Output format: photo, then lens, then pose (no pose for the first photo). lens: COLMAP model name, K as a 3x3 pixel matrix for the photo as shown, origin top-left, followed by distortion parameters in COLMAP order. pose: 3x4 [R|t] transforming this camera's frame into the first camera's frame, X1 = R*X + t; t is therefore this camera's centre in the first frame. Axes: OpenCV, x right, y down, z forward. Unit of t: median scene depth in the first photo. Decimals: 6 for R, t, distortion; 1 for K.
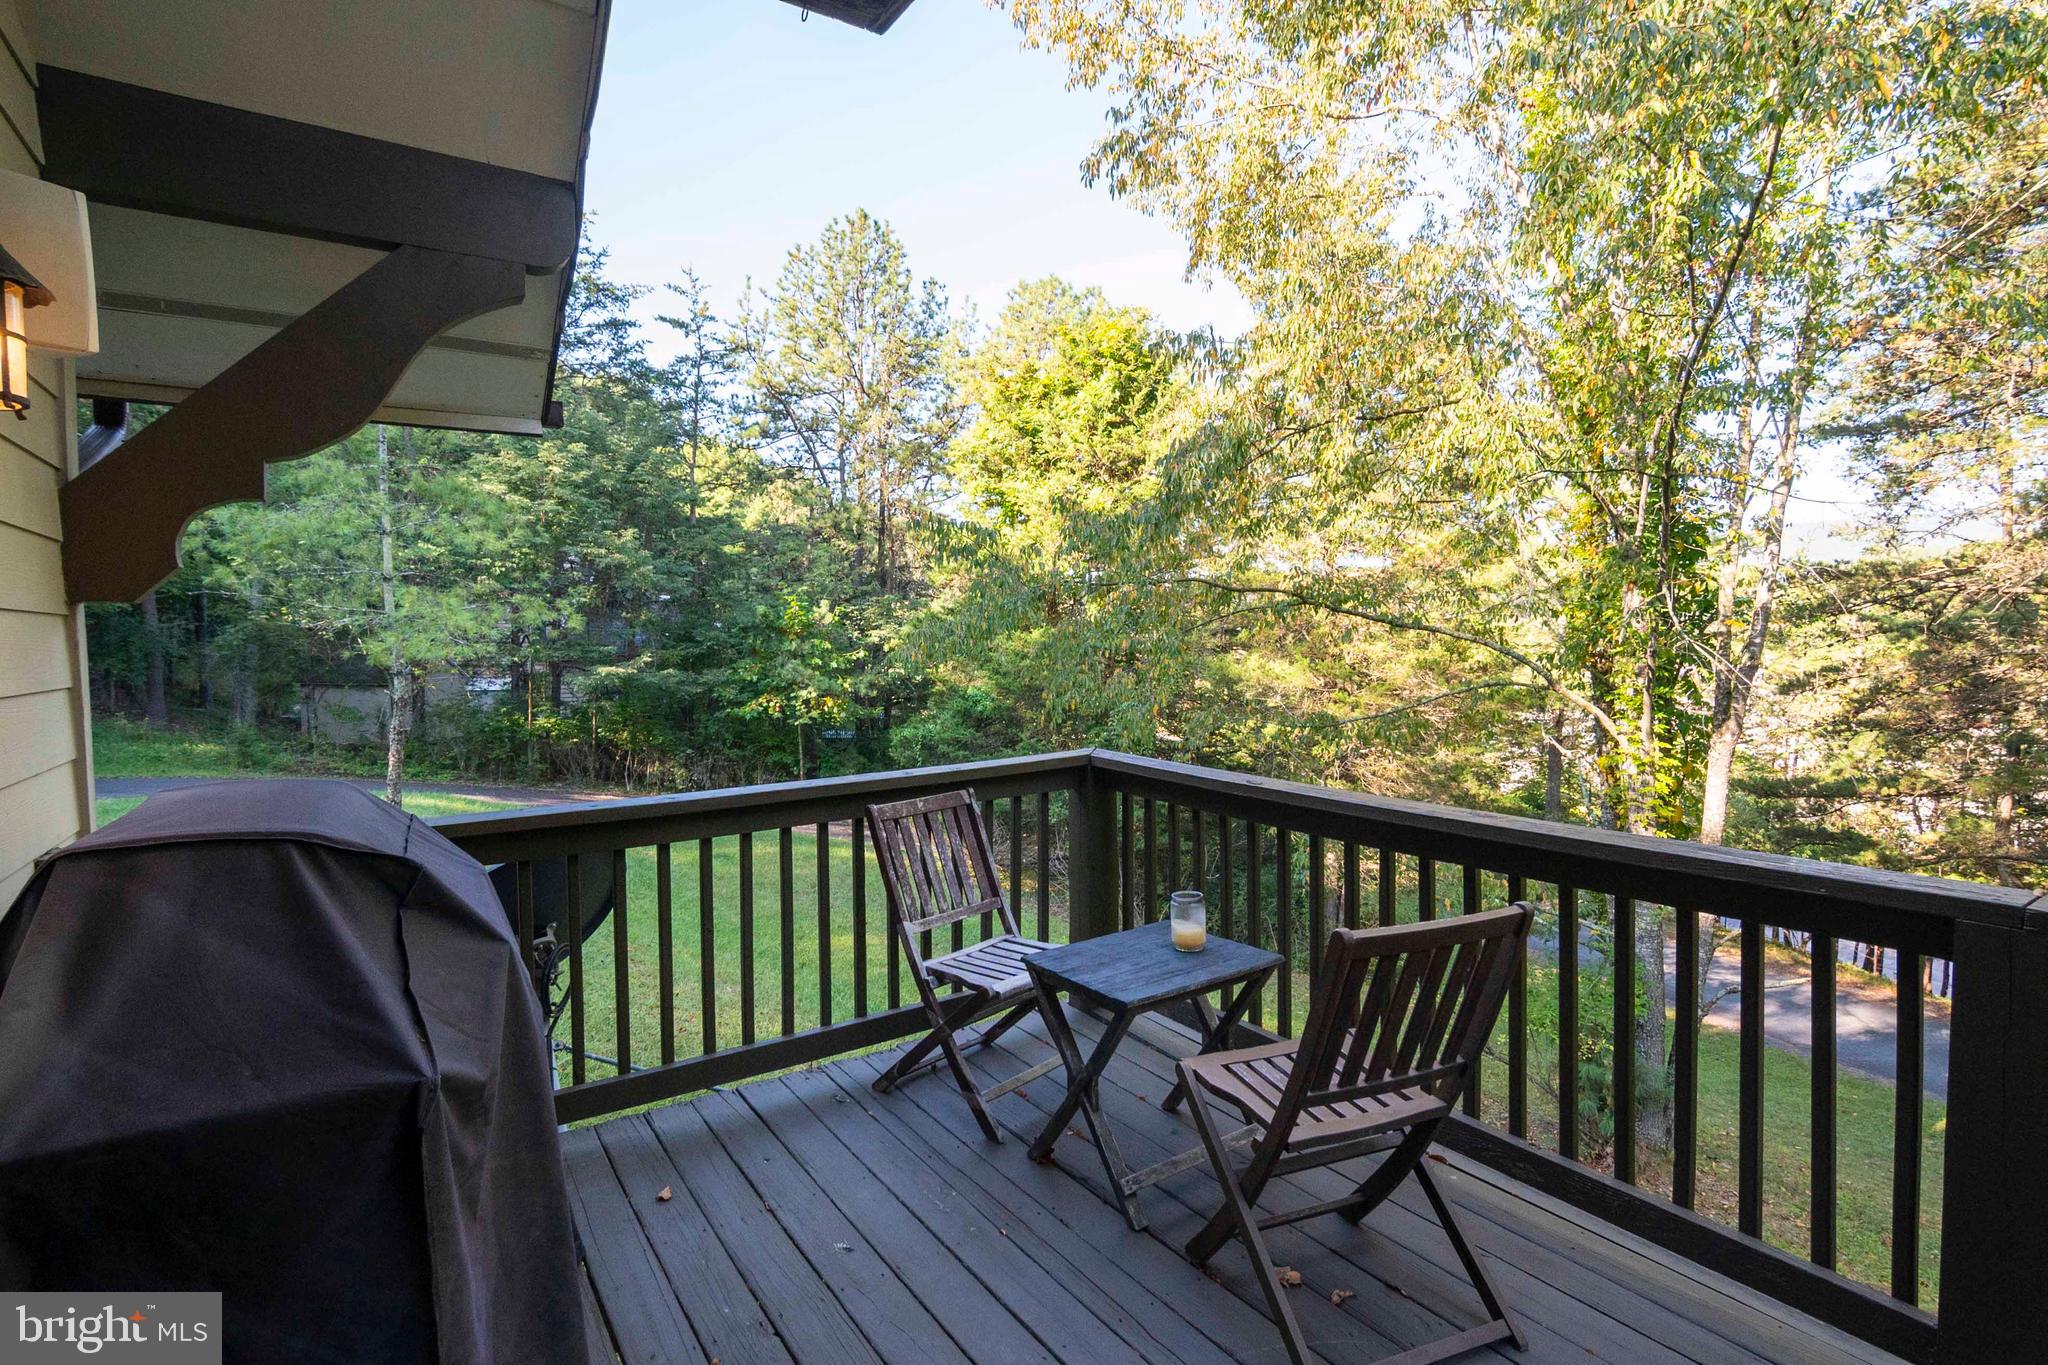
lens RADIAL K [[1009.9, 0, 1022.7], [0, 1009.9, 683.9], [0, 0, 1]] dist [-0.031329, 0.010076]
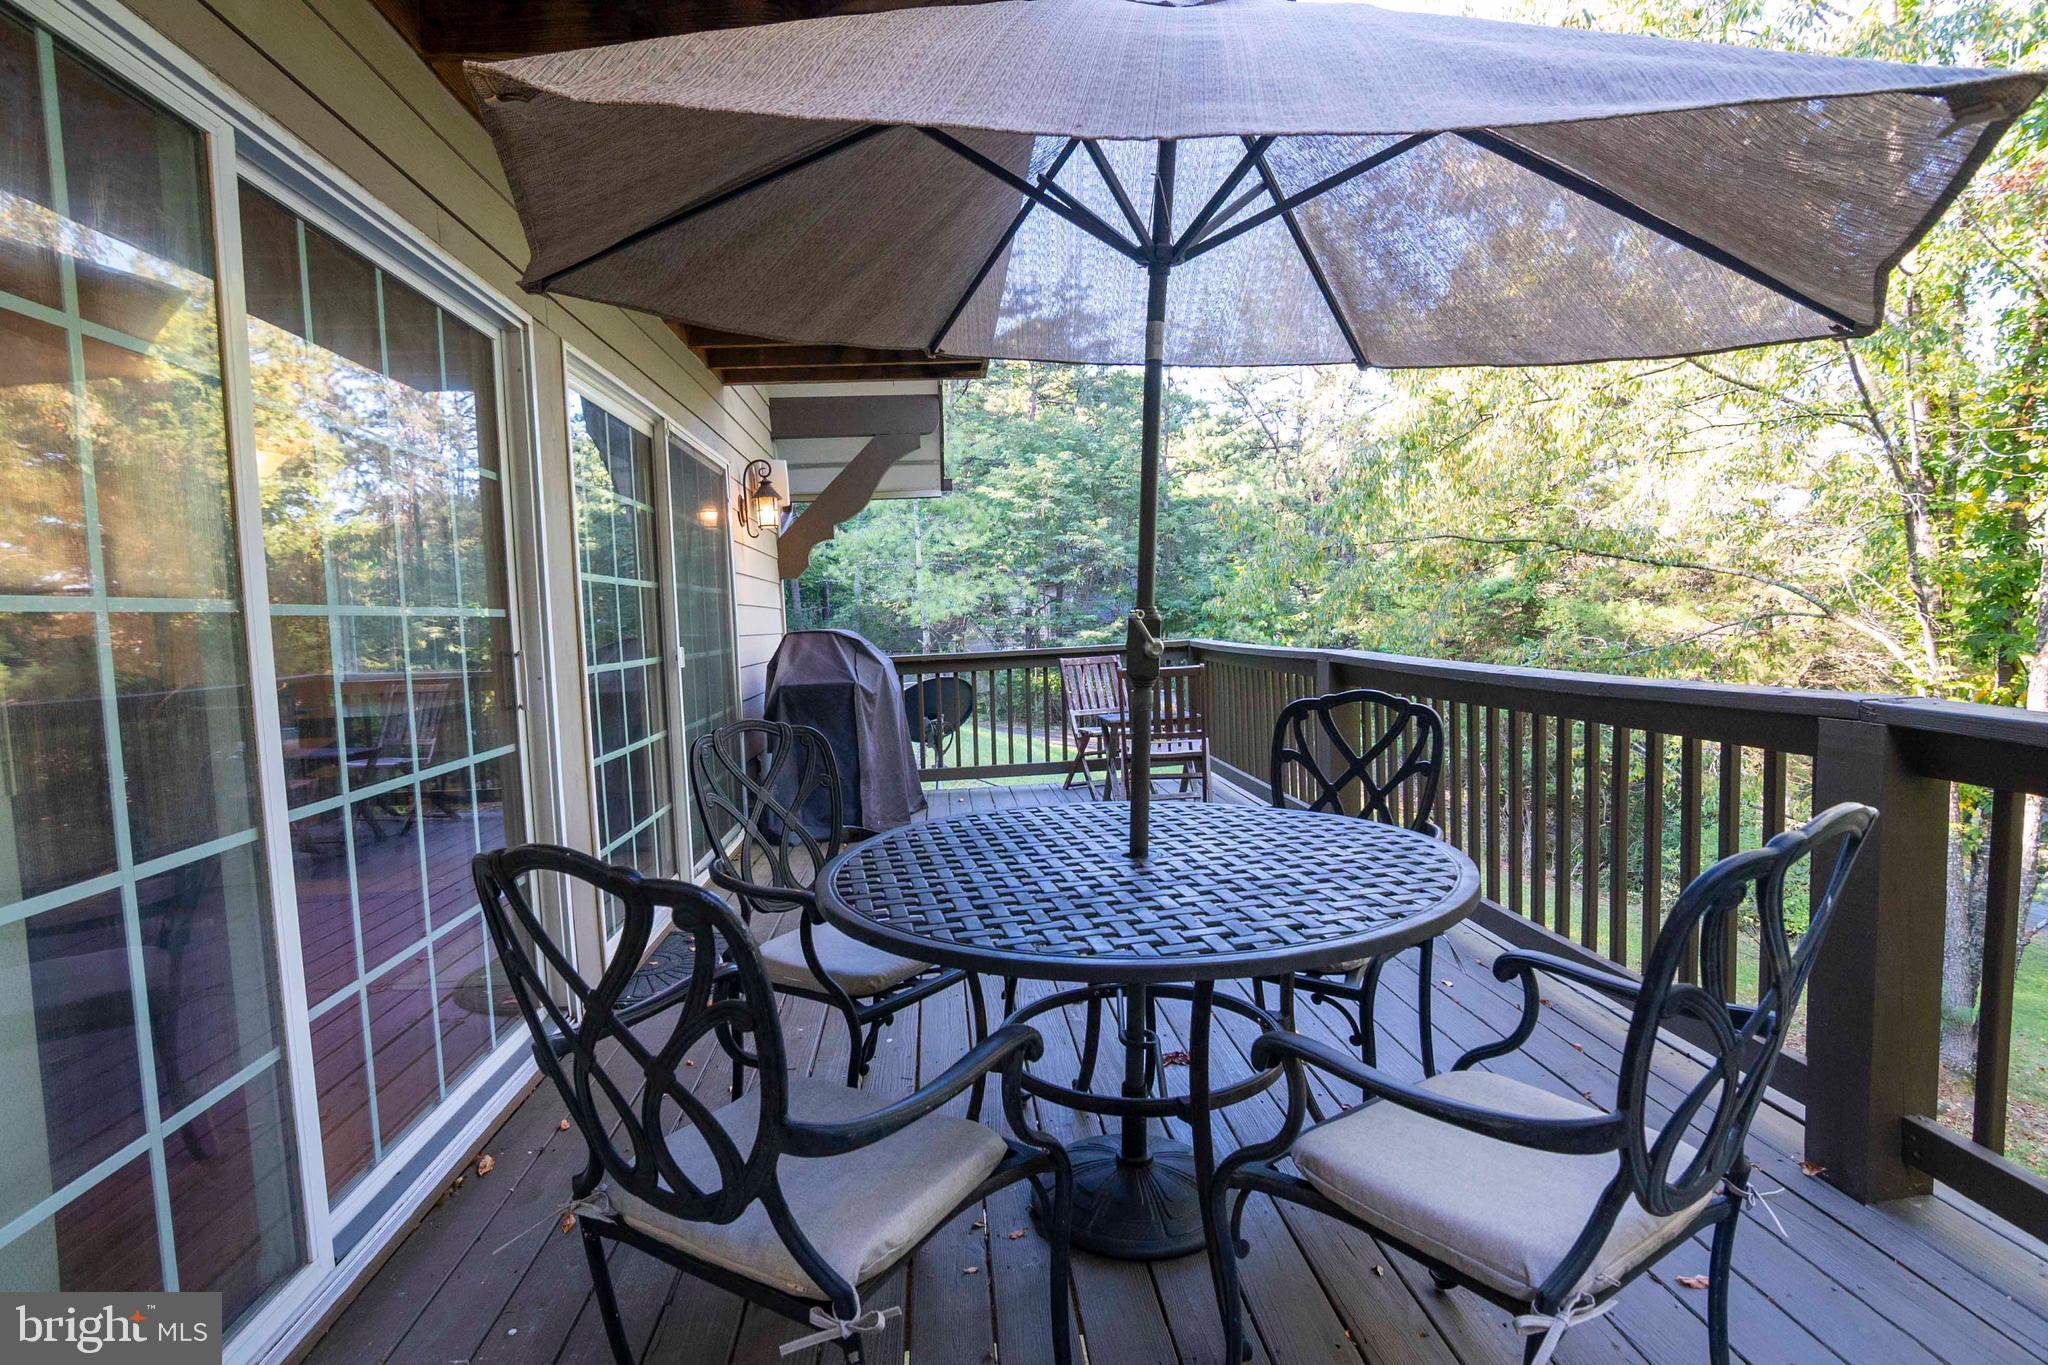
lens RADIAL K [[1009.9, 0, 1021.7], [0, 1009.9, 688.8], [0, 0, 1]] dist [-0.031329, 0.010076]
pose [[0.876640, 0.005678, -0.481113, 0.114785], [0.009607, 0.999524, 0.029301, 0.017088], [0.481051, -0.030308, 0.876169, -0.133473]]
